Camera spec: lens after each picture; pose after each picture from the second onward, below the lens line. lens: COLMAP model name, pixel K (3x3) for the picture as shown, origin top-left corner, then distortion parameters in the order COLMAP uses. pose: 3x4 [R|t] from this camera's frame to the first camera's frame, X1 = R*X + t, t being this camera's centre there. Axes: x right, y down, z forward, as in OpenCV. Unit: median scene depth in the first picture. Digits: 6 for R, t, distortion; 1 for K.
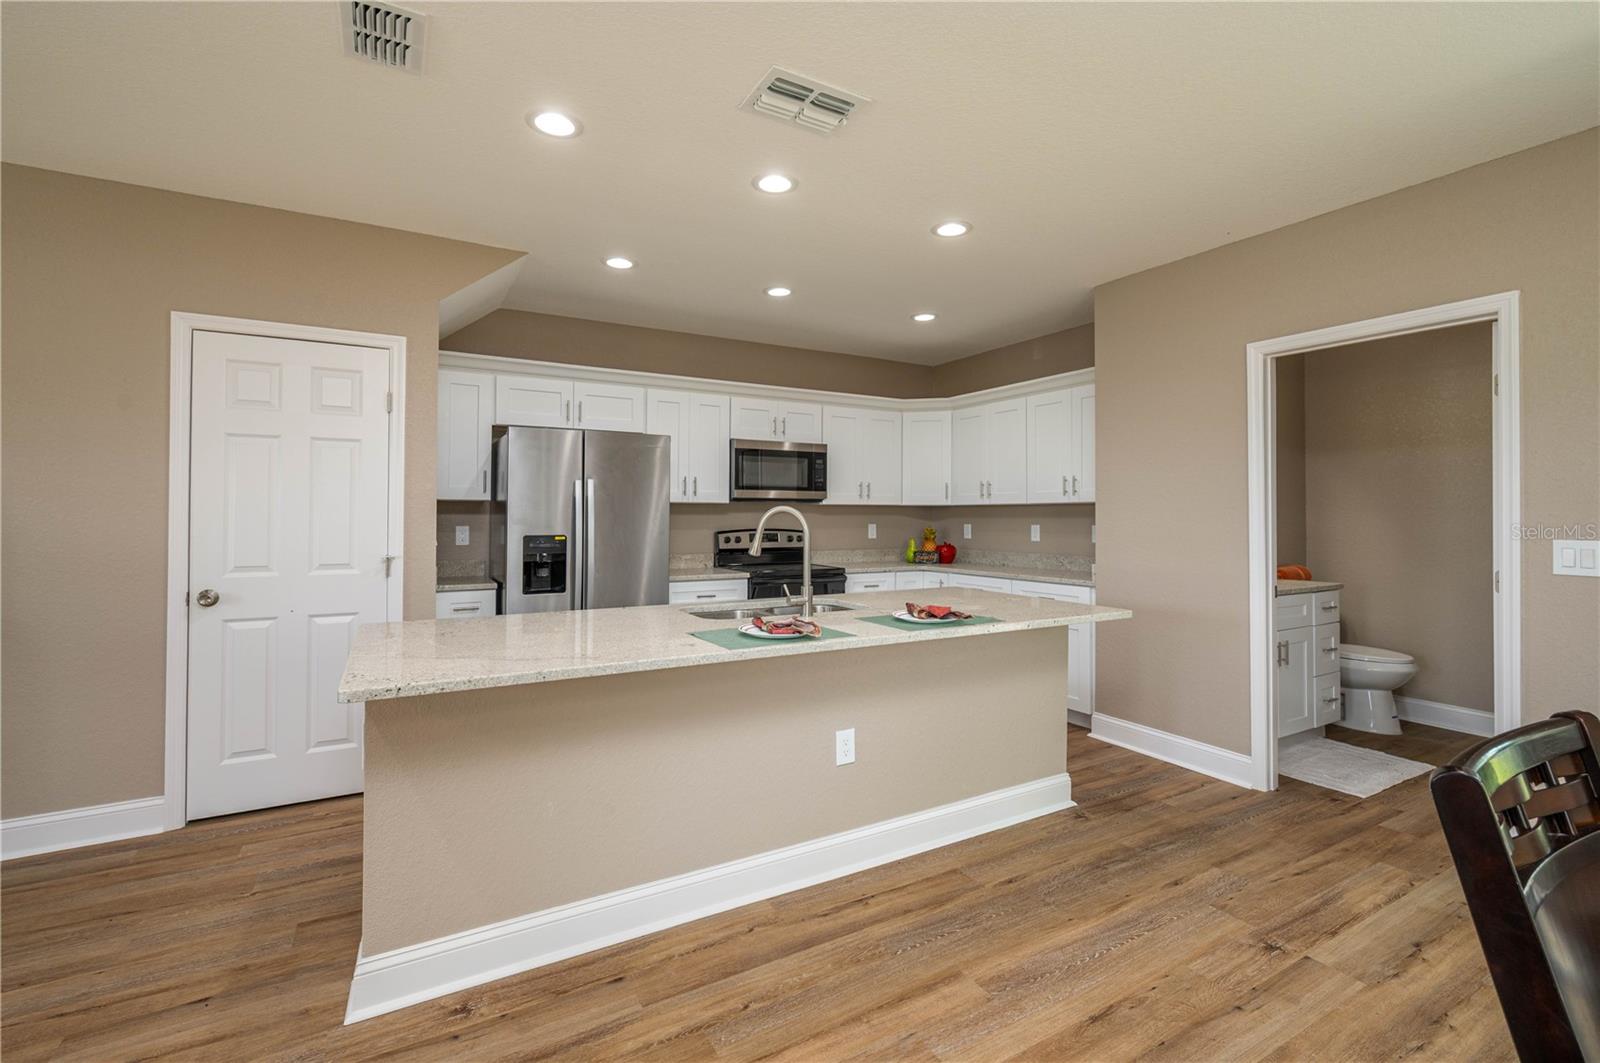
lens RADIAL K [[703.5, 0, 800.6], [0, 703.5, 504.9], [0, 0, 1]] dist [0.000323, 0.001184]
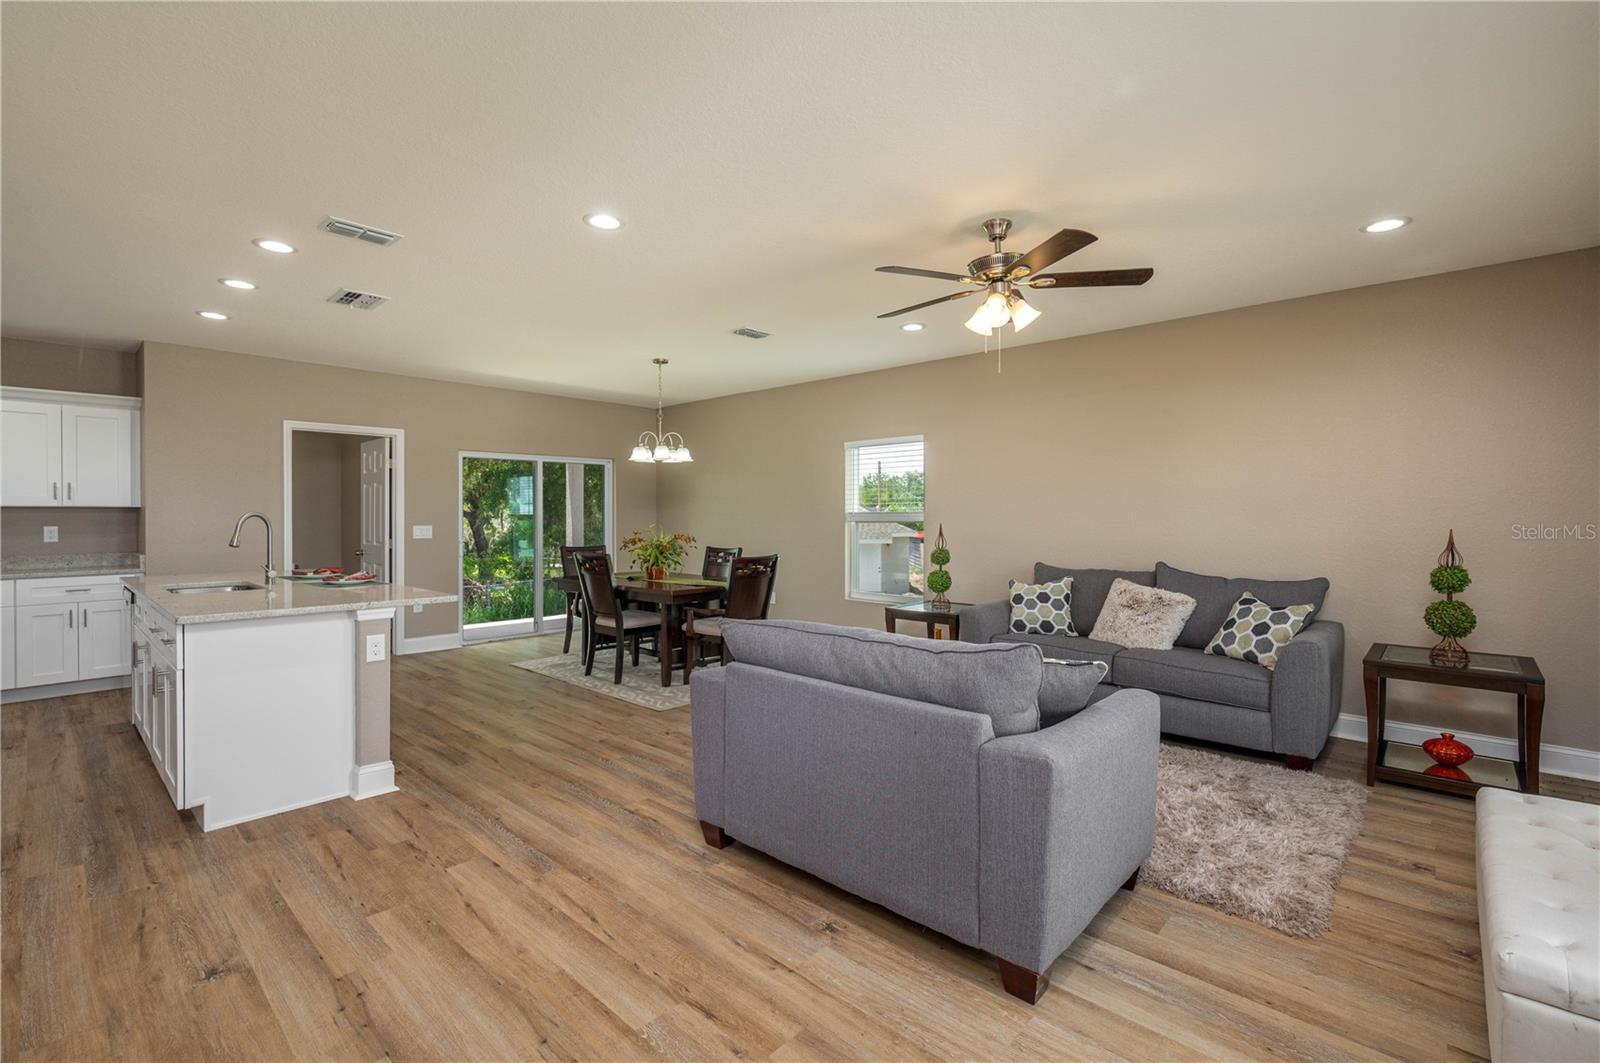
lens RADIAL K [[703.5, 0, 807.0], [0, 703.5, 519.2], [0, 0, 1]] dist [0.000323, 0.001184]
pose [[-0.305165, -0.006866, 0.952275, -1.184426], [-0.013041, 0.999910, 0.003030, -0.001849], [-0.952210, -0.011494, -0.305227, 0.233292]]
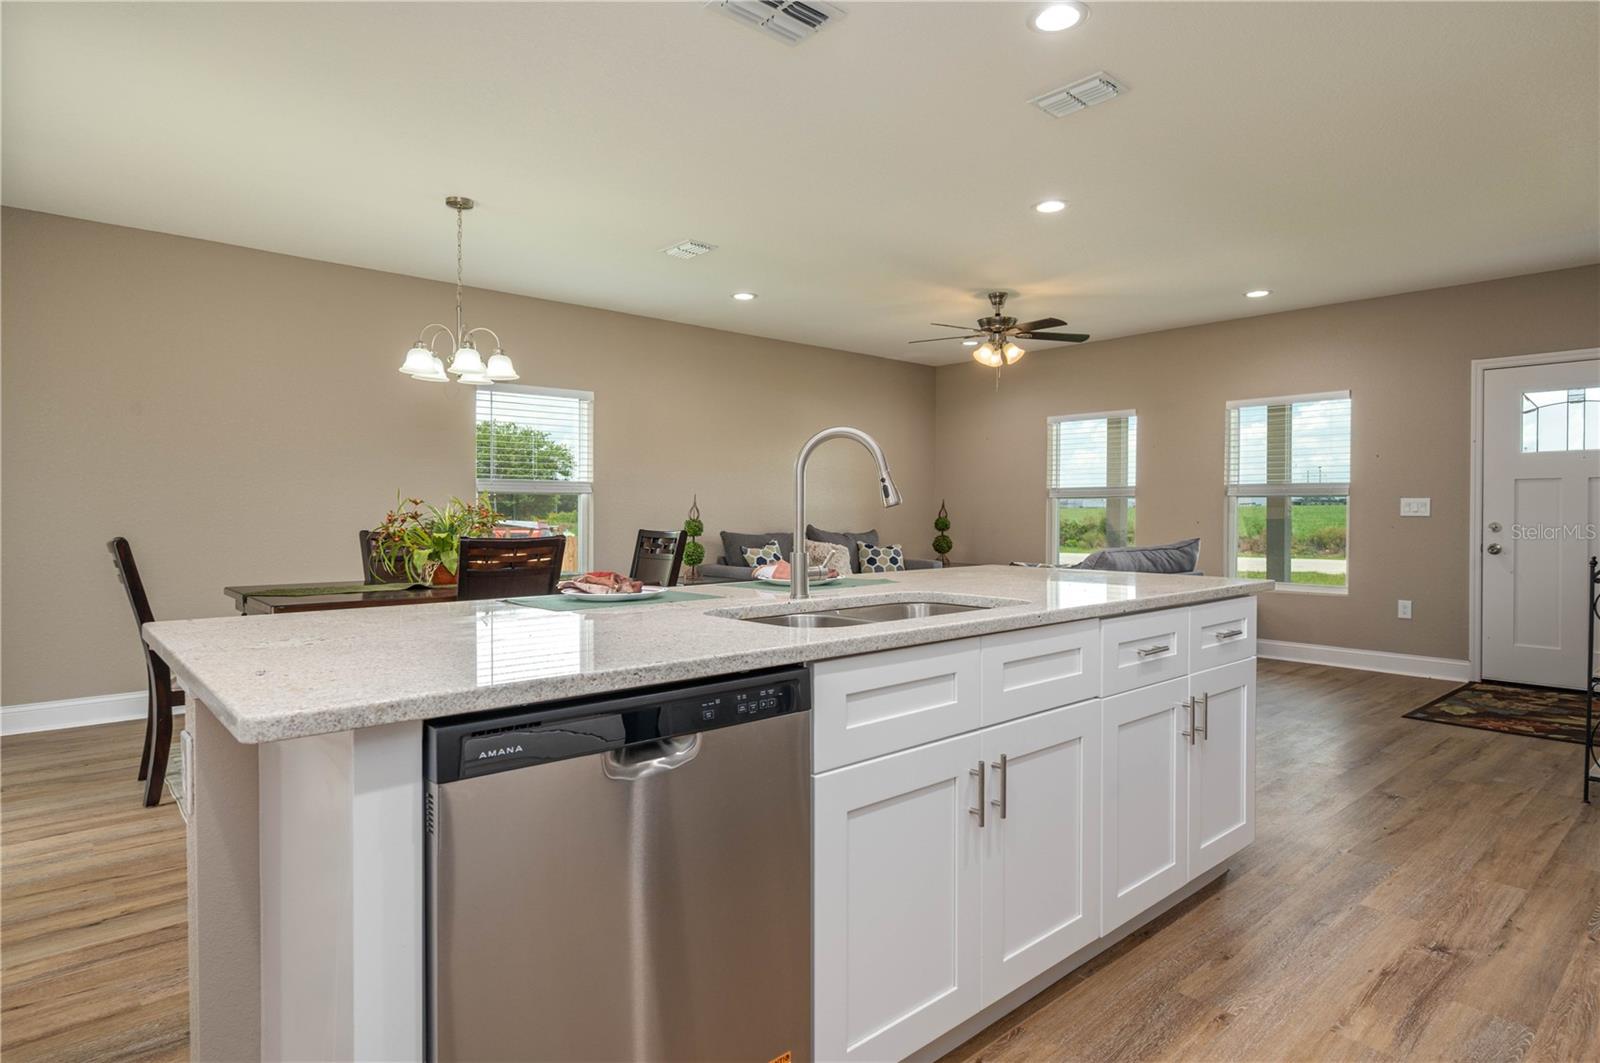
lens RADIAL K [[866.1, 0, 794.0], [0, 866.1, 524.4], [0, 0, 1]] dist [0.003286, 0.000053]
pose [[-0.980659, 0.000461, -0.195725, 0.110161], [-0.000021, 0.999997, 0.002458, 0.057479], [0.195726, 0.002415, -0.980656, 1.162637]]
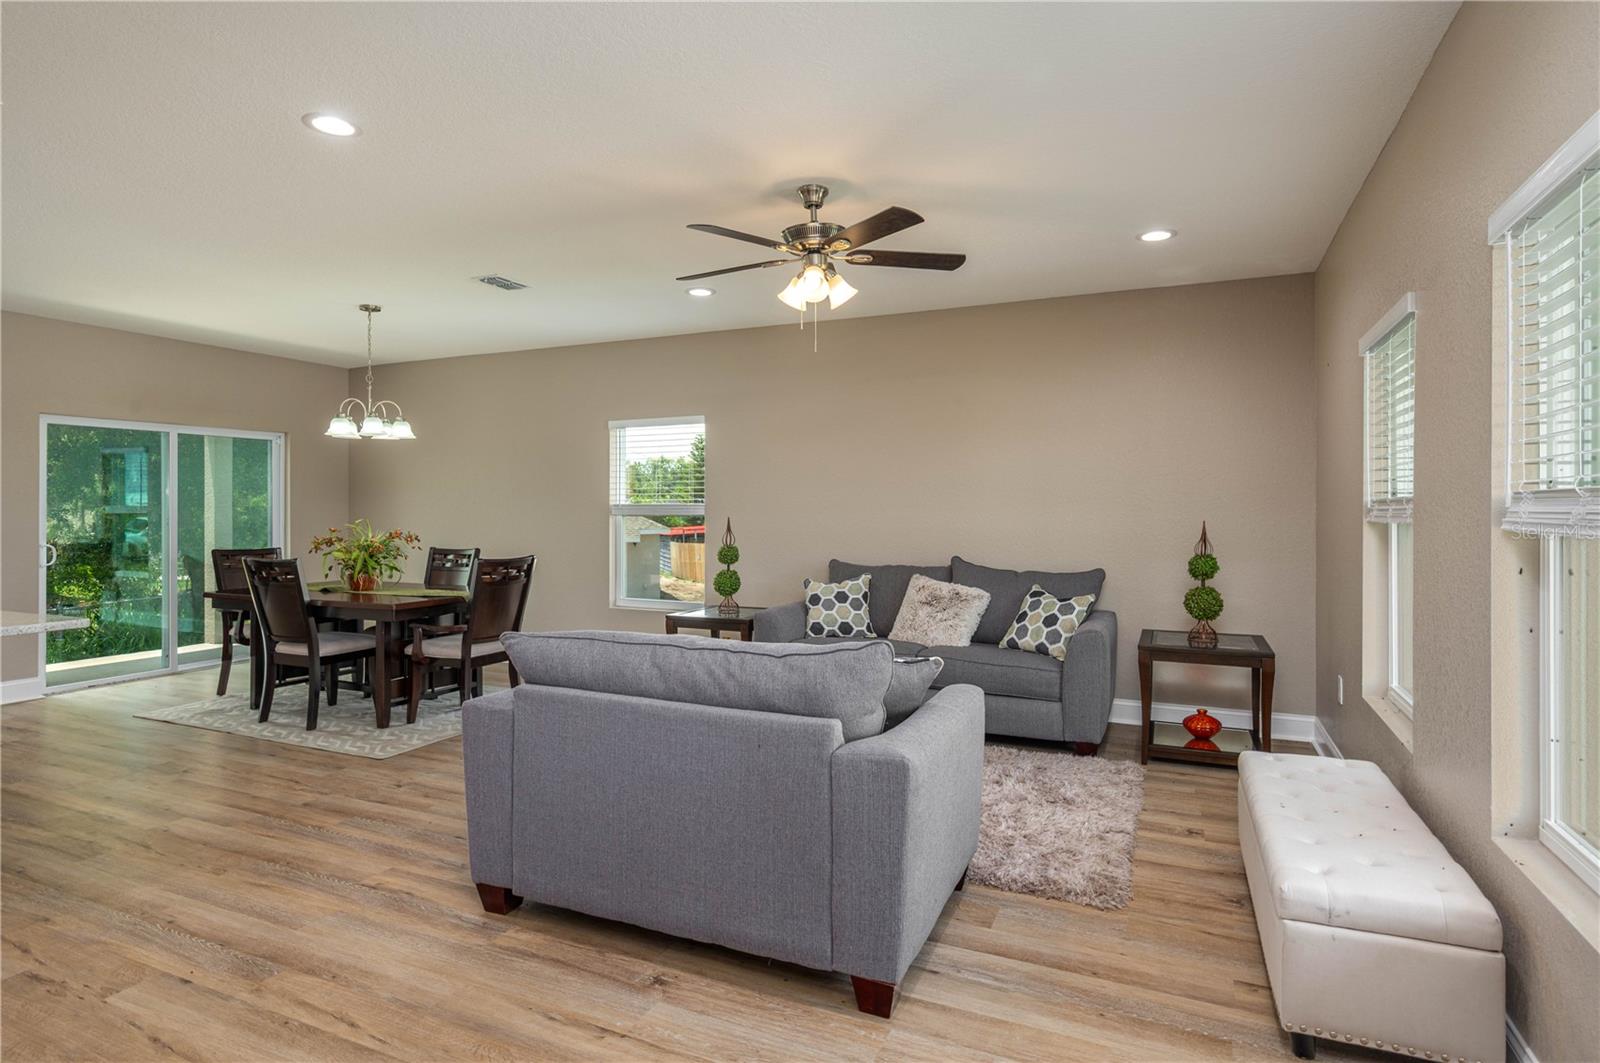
lens RADIAL K [[826.8, 0, 798.5], [0, 826.8, 509.3], [0, 0, 1]] dist [0.001536, -0.000999]
pose [[-0.587545, -0.002365, 0.809188, -1.177612], [-0.012805, 0.999898, -0.006375, 0.001117], [-0.809090, -0.014107, -0.587516, 0.300617]]
